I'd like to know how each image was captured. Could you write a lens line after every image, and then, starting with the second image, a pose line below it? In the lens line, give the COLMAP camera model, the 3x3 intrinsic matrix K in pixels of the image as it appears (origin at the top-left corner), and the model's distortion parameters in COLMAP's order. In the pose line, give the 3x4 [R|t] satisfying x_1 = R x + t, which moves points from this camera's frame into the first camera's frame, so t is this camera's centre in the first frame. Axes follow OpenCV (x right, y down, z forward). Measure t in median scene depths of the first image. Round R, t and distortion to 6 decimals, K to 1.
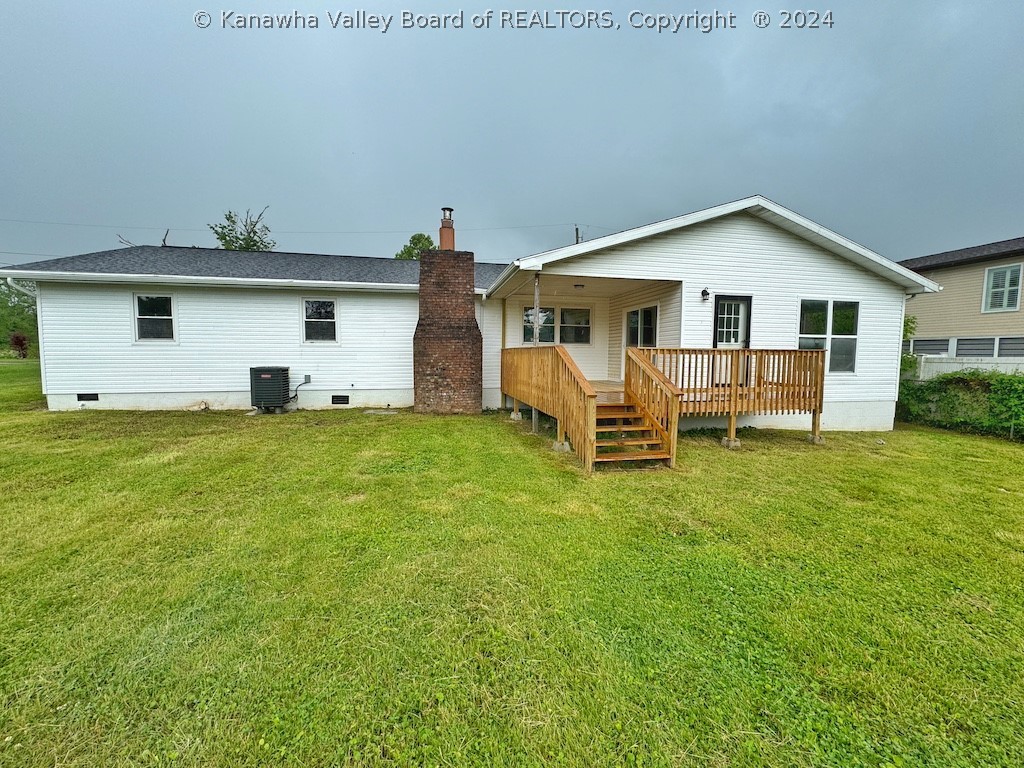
lens RADIAL K [[405.7, 0, 512.5], [0, 405.7, 382.9], [0, 0, 1]] dist [-0.002631, 0.000195]
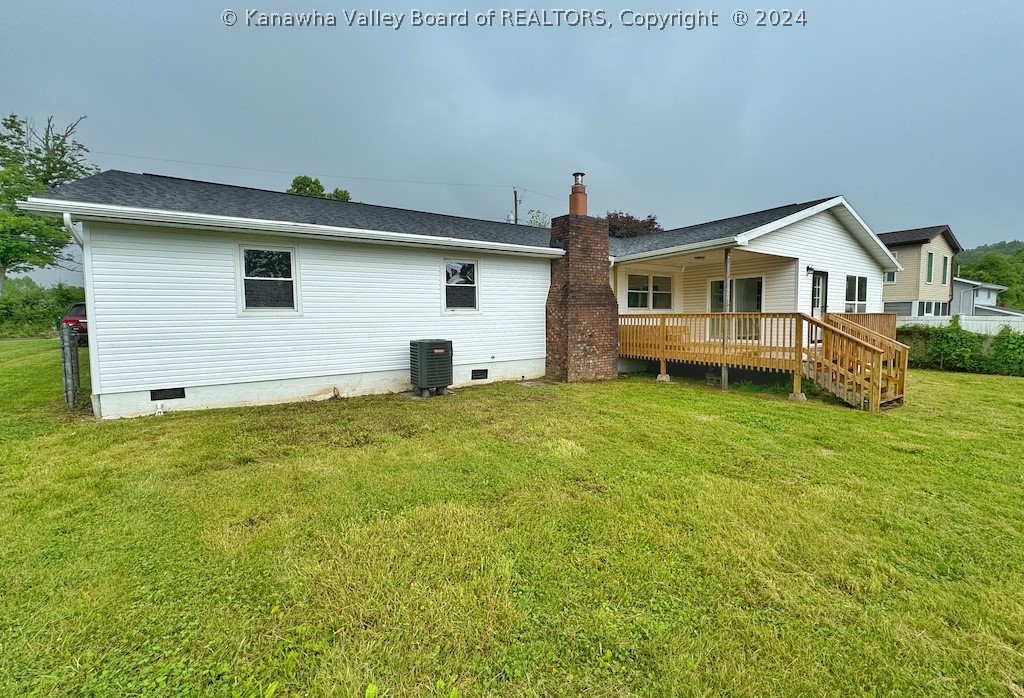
lens RADIAL K [[426.0, 0, 516.0], [0, 426.0, 347.5], [0, 0, 1]] dist [-0.000571, -0.001369]
pose [[0.924648, -0.042473, 0.378447, -0.738383], [0.042153, 0.999069, 0.009133, -0.023856], [-0.378483, 0.007508, 0.925578, 0.107596]]
